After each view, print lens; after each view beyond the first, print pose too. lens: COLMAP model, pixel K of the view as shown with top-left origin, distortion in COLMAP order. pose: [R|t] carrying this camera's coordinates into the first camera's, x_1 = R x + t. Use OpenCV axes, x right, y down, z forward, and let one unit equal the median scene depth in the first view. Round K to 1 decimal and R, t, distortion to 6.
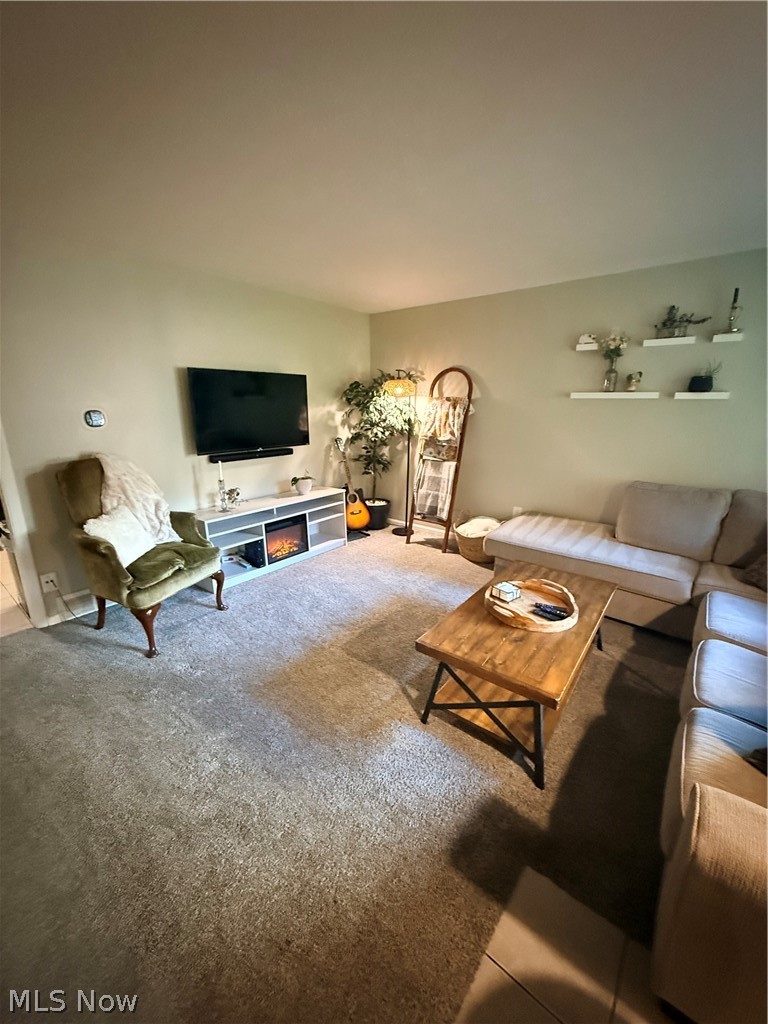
lens RADIAL K [[406.6, 0, 384.0], [0, 406.6, 510.6], [0, 0, 1]] dist [-0.002193, 0.000474]
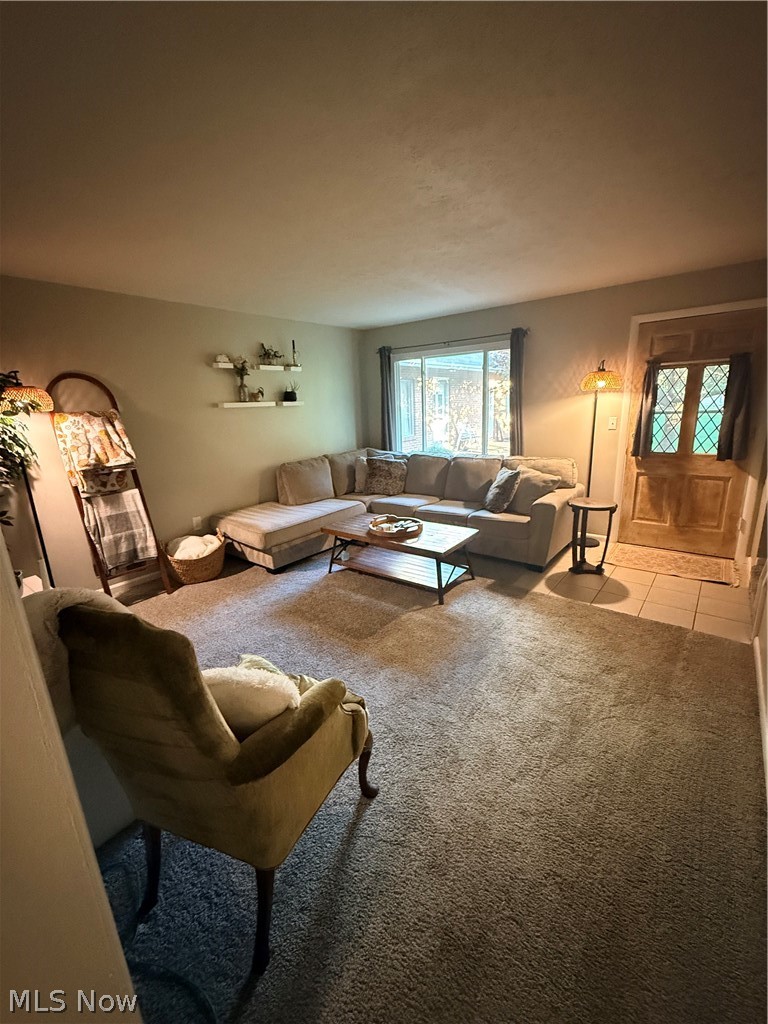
lens RADIAL K [[406.6, 0, 387.9], [0, 406.6, 511.9], [0, 0, 1]] dist [-0.002193, 0.000474]
pose [[-0.001332, -0.256487, 0.966547, -0.467849], [0.309062, 0.919122, 0.244328, -0.088716], [-0.951041, 0.299049, 0.078046, 0.344009]]
